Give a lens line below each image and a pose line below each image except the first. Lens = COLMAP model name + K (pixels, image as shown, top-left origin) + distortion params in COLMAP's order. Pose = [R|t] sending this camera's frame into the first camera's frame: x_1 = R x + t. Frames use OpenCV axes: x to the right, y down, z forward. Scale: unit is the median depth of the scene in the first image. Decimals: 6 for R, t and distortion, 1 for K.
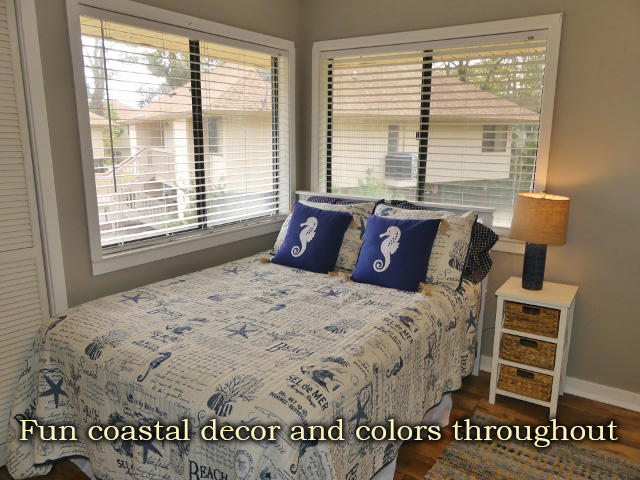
lens RADIAL K [[483.5, 0, 322.3], [0, 483.5, 241.8], [0, 0, 1]] dist [-0.015383, -0.001458]
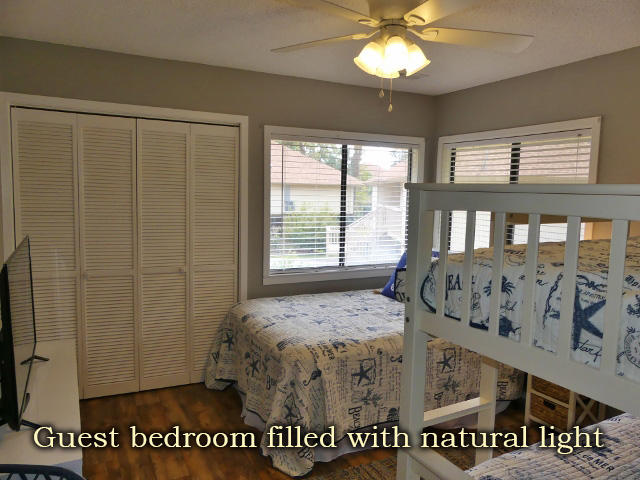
lens RADIAL K [[483.5, 0, 322.3], [0, 483.5, 241.8], [0, 0, 1]] dist [-0.015383, -0.001458]
pose [[0.876524, 0.061029, -0.477474, 0.519836], [-0.117164, 0.989148, -0.088654, 0.046739], [0.466882, 0.133650, 0.874162, -0.424348]]
